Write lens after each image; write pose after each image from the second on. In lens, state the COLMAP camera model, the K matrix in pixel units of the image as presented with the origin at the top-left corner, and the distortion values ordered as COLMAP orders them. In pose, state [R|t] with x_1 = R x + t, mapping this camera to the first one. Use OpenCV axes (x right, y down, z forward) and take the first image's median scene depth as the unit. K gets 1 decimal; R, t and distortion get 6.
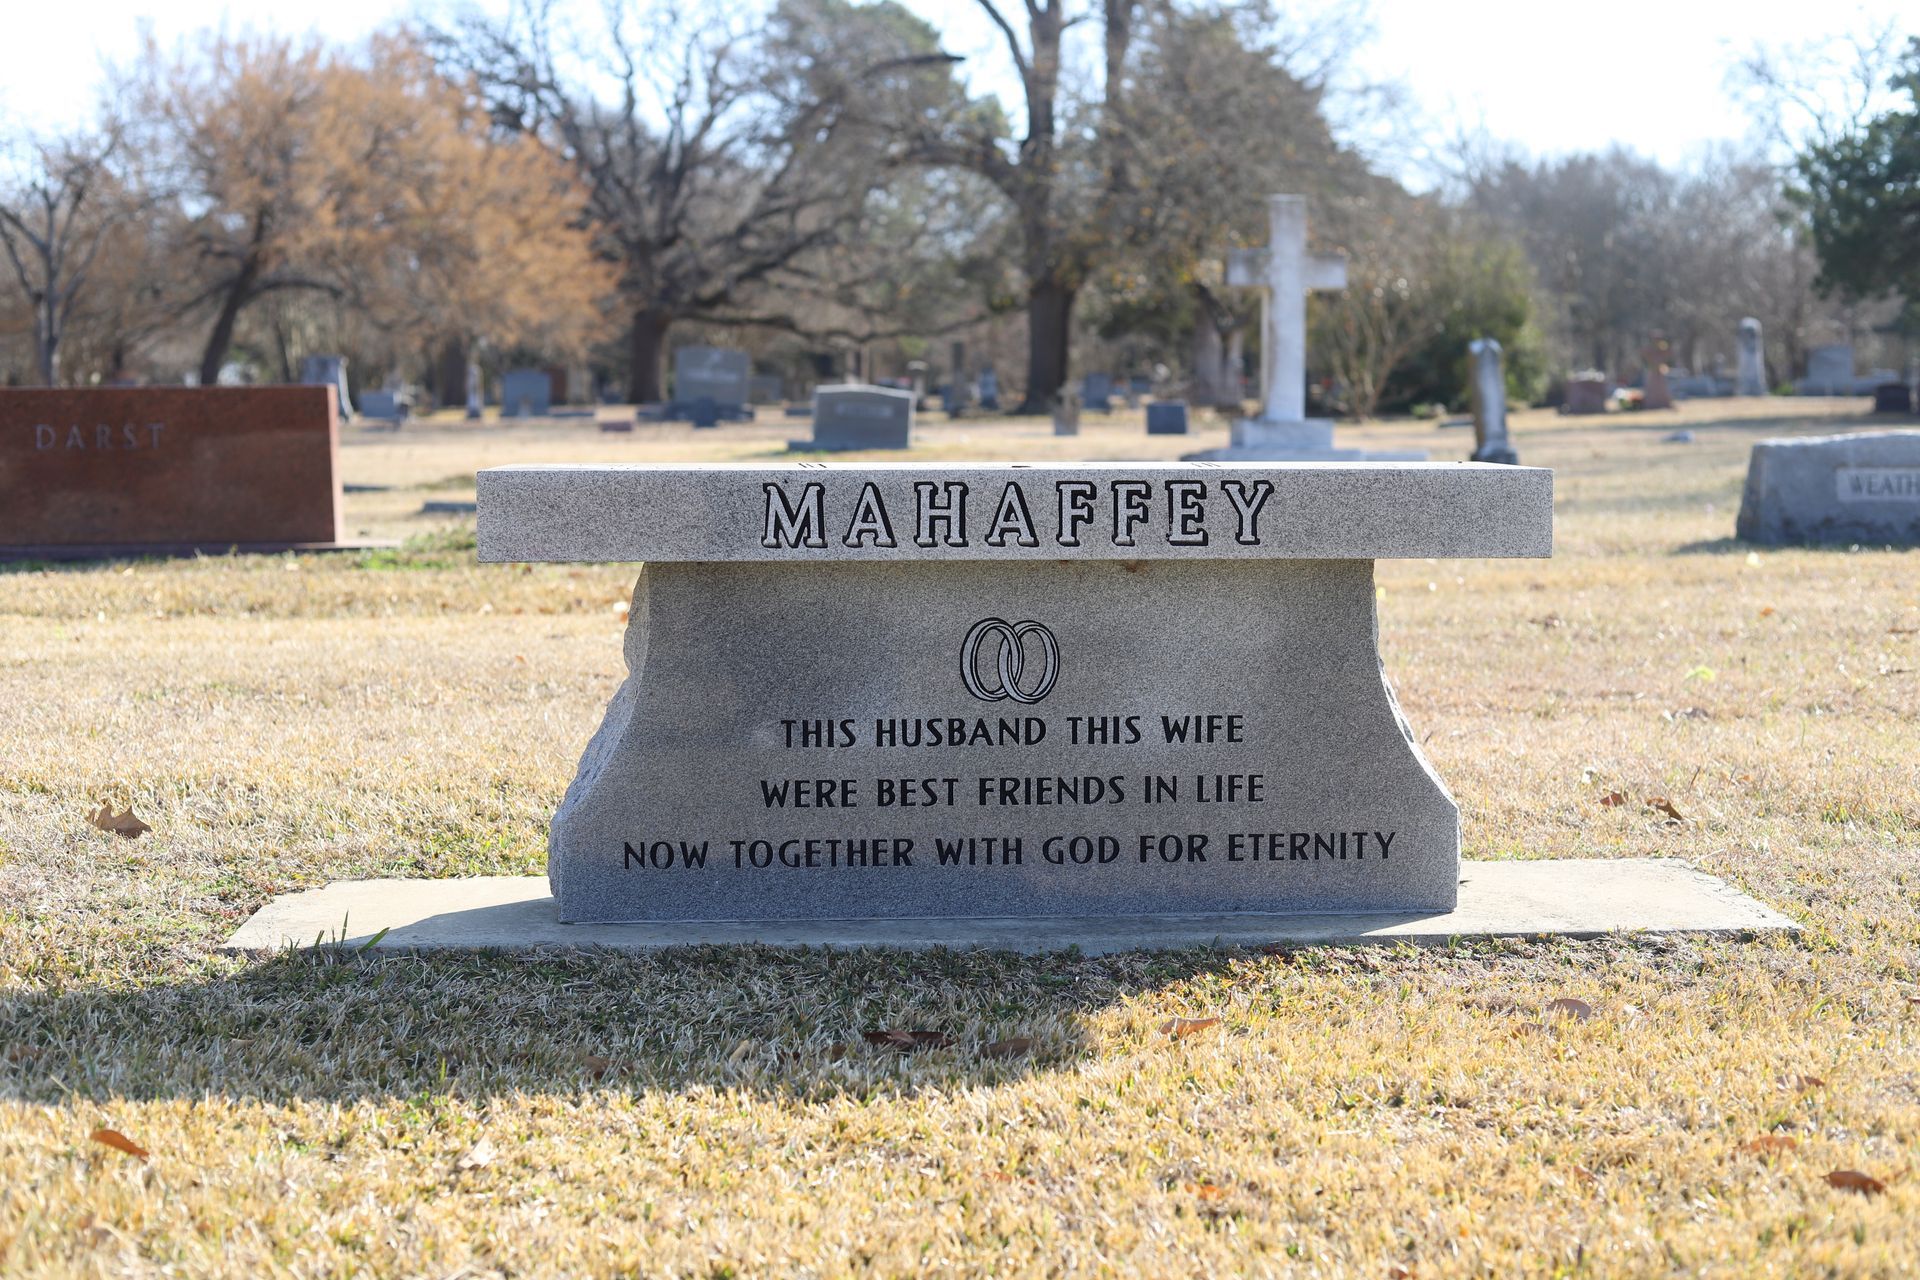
lens RADIAL K [[2805.9, 0, 960.0], [0, 2805.9, 640.0], [0, 0, 1]] dist [-0.100570, -0.059288]
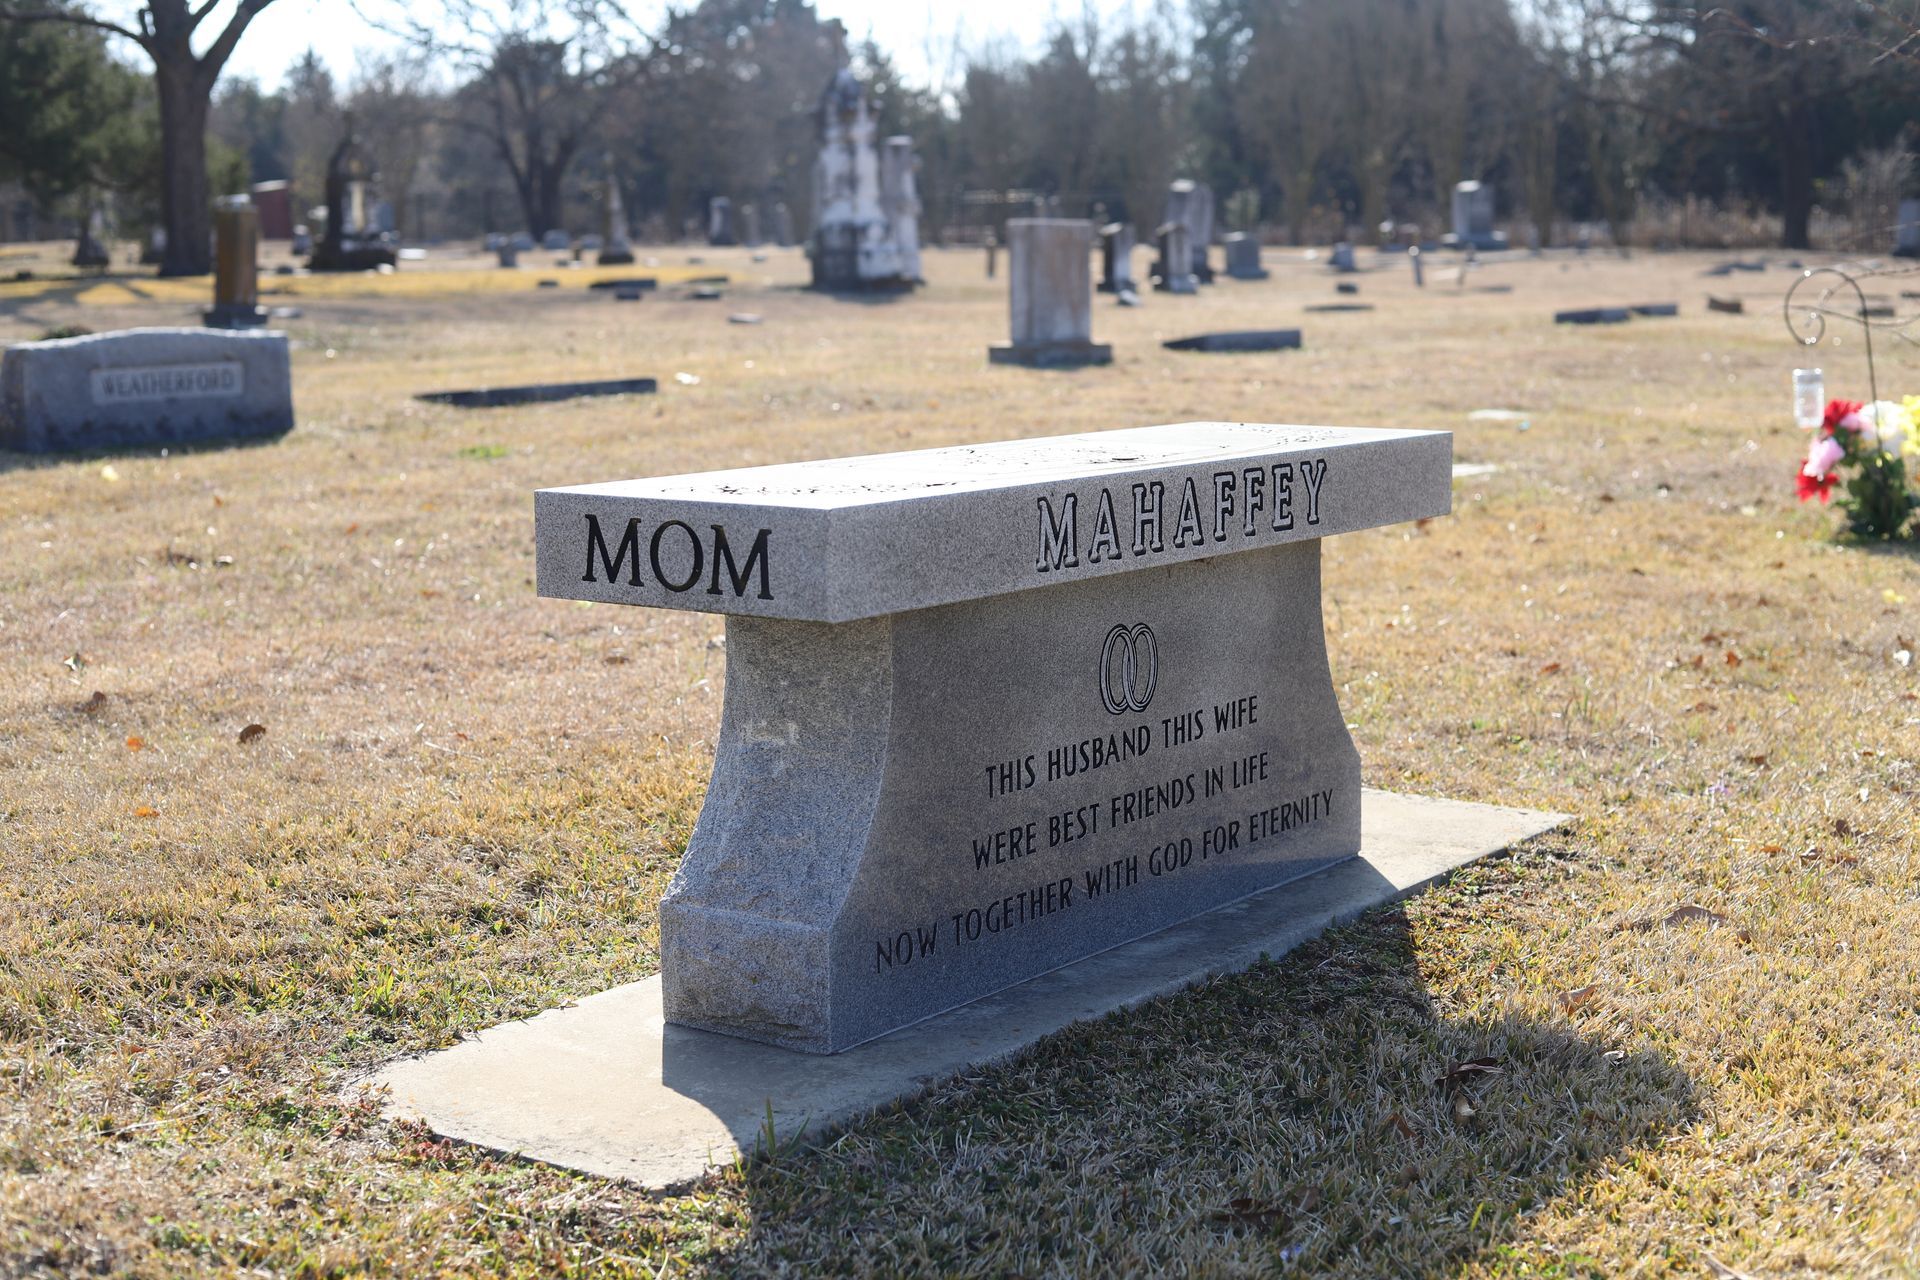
lens RADIAL K [[2805.9, 0, 960.0], [0, 2805.9, 640.0], [0, 0, 1]] dist [-0.100570, -0.059288]
pose [[0.625503, -0.111006, 0.772285, -0.751643], [0.071504, 0.993818, 0.084934, -0.086946], [-0.776939, 0.002095, 0.629573, 0.471426]]
